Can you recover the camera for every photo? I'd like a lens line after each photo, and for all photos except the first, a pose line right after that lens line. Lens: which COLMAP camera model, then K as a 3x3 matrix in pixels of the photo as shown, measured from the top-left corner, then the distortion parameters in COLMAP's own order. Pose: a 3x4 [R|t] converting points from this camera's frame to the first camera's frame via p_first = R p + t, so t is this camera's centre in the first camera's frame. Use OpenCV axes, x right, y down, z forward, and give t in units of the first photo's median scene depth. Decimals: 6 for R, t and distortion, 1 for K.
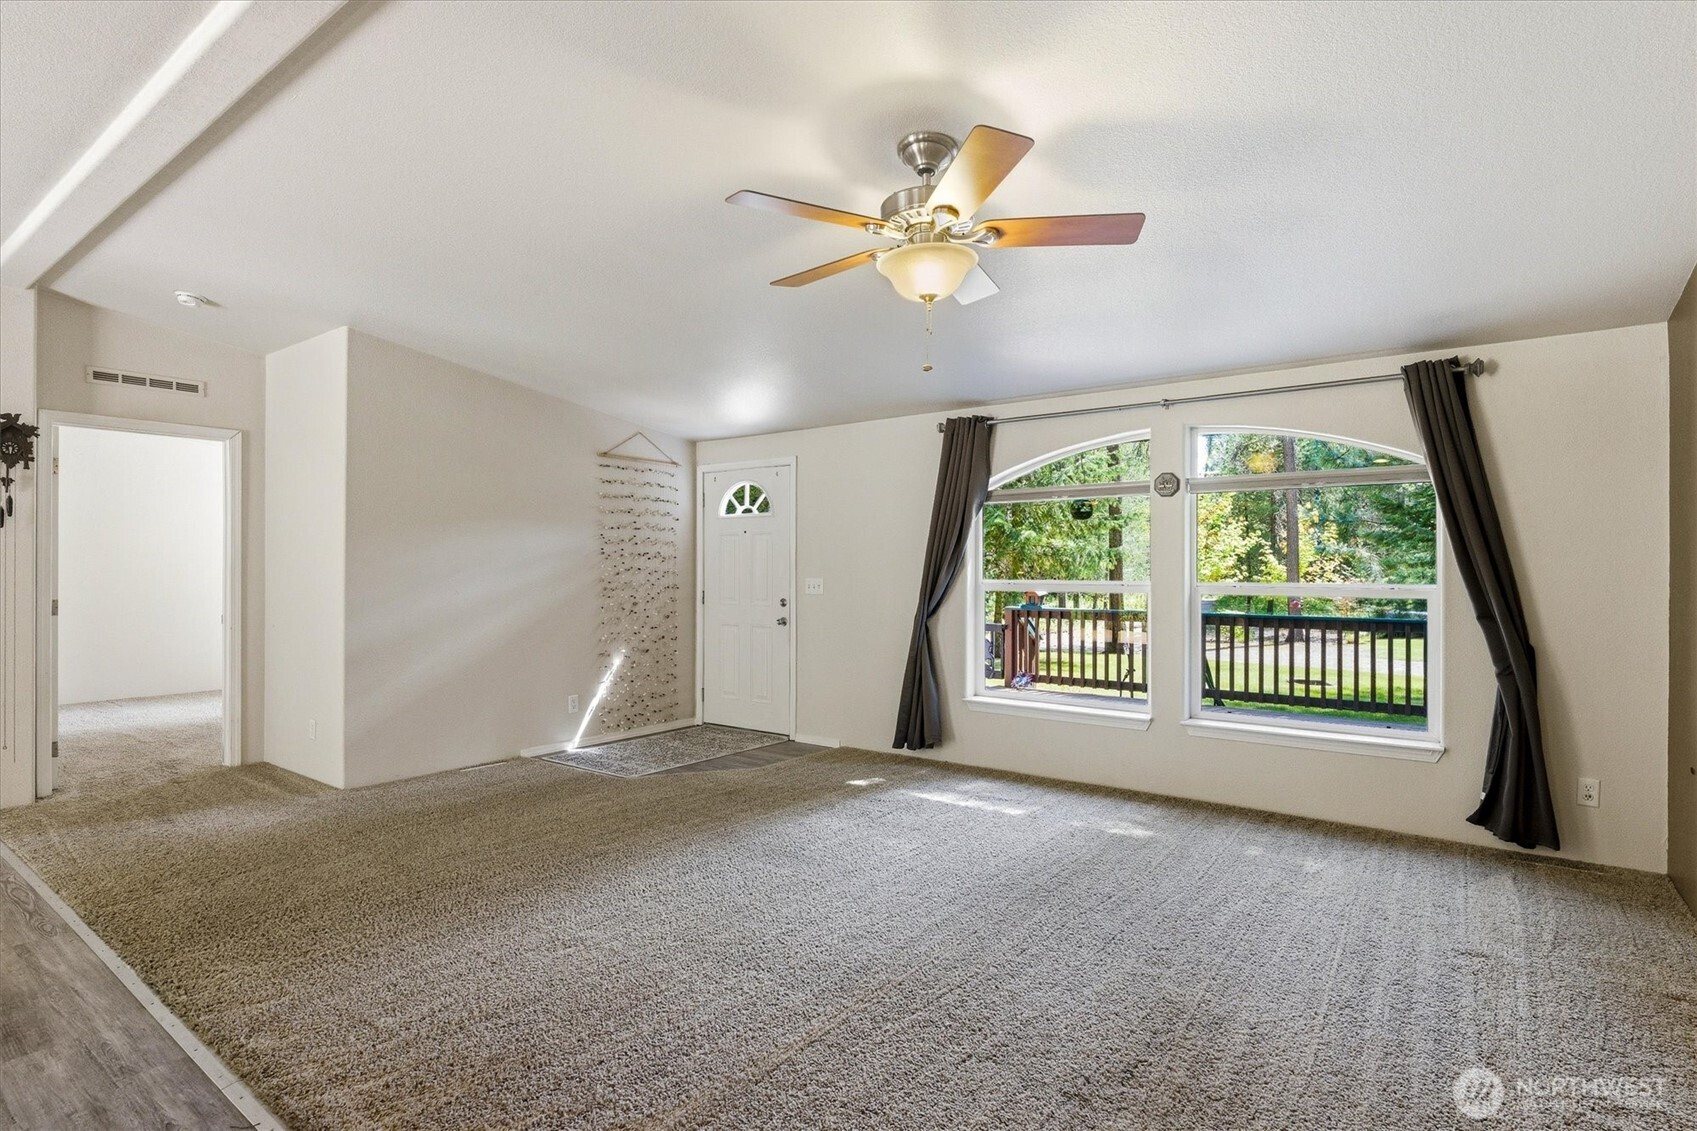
lens RADIAL K [[845.0, 0, 832.0], [0, 845.0, 572.9], [0, 0, 1]] dist [-0.011327, -0.000381]
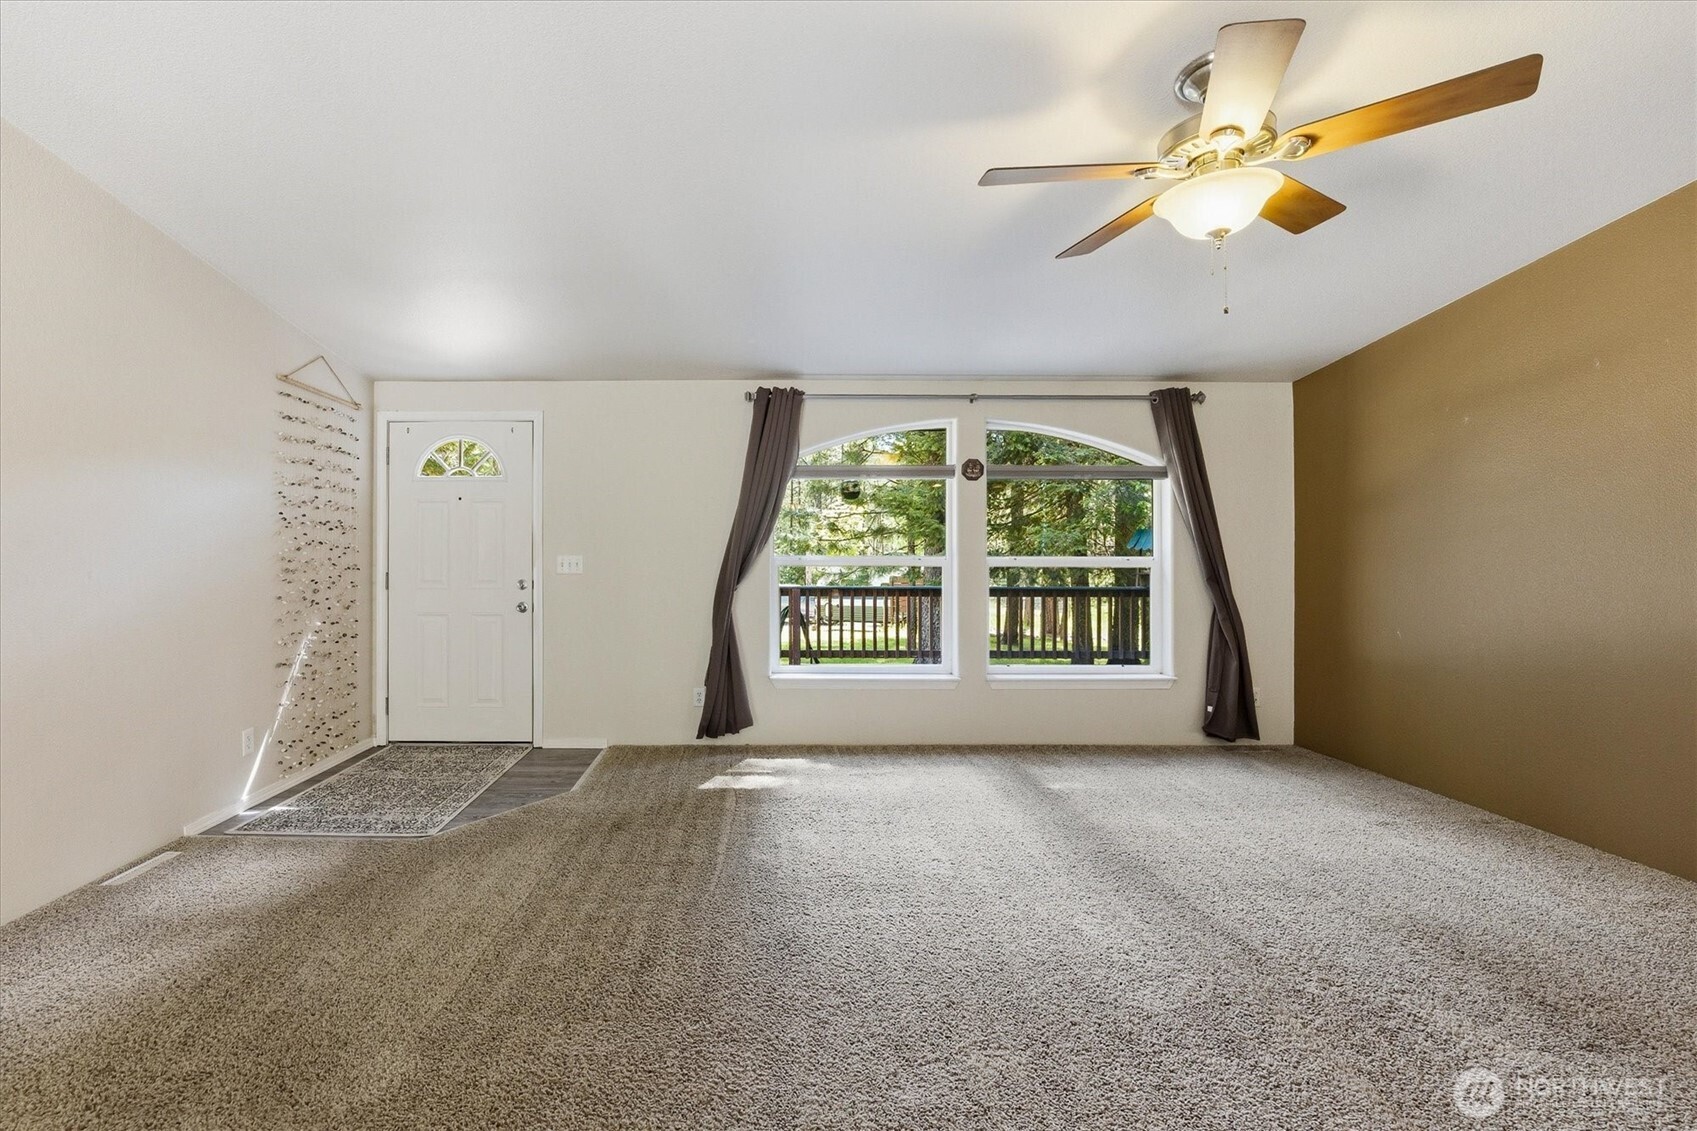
lens RADIAL K [[742.9, 0, 756.3], [0, 742.9, 555.7], [0, 0, 1]] dist [-0.024252, -0.000142]
pose [[0.803531, -0.000135, 0.595262, -0.355612], [0.001925, 0.999995, -0.002371, 0.009972], [-0.595259, 0.003051, 0.803528, 0.312370]]
